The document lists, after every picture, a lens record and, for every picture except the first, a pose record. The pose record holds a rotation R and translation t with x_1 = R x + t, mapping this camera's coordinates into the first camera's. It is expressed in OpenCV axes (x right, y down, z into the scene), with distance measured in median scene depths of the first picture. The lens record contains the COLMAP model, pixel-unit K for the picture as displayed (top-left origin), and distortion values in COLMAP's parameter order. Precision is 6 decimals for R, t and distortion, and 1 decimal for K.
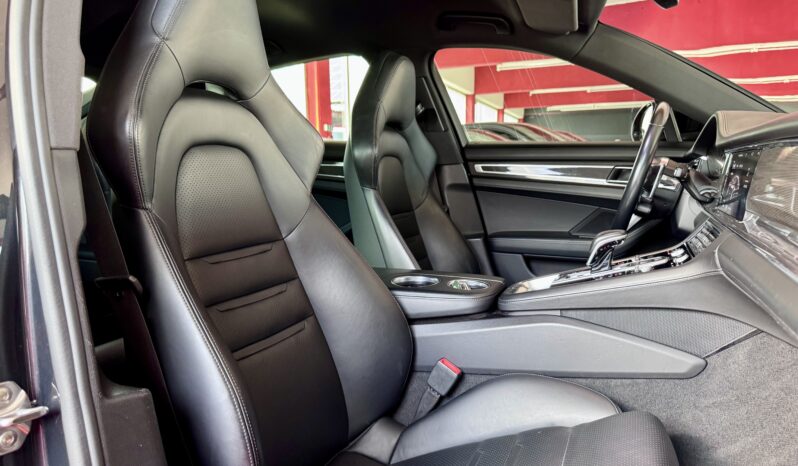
lens RADIAL K [[566.6, 0, 399.0], [0, 566.6, 233.0], [0, 0, 1]] dist [0.069228, -0.088165]
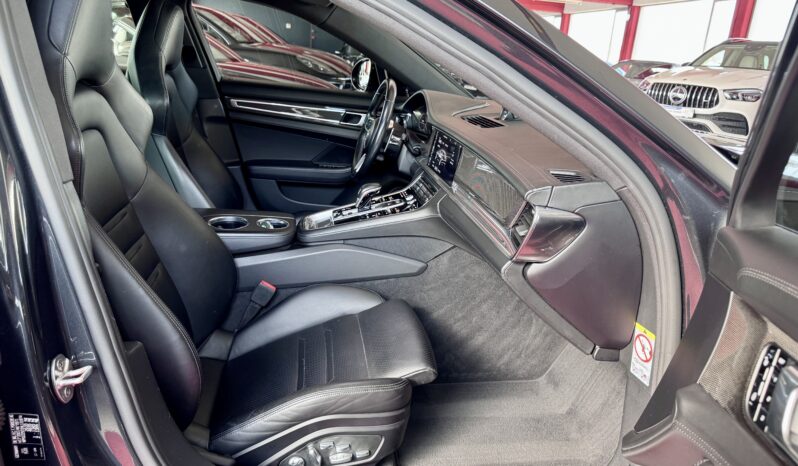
lens RADIAL K [[593.7, 0, 399.9], [0, 593.7, 215.1], [0, 0, 1]] dist [0.085605, -0.101713]
pose [[0.838043, -0.069517, 0.541157, -0.385431], [-0.033384, 0.983458, 0.178035, -0.186908], [-0.544582, -0.167267, 0.821859, -0.310252]]
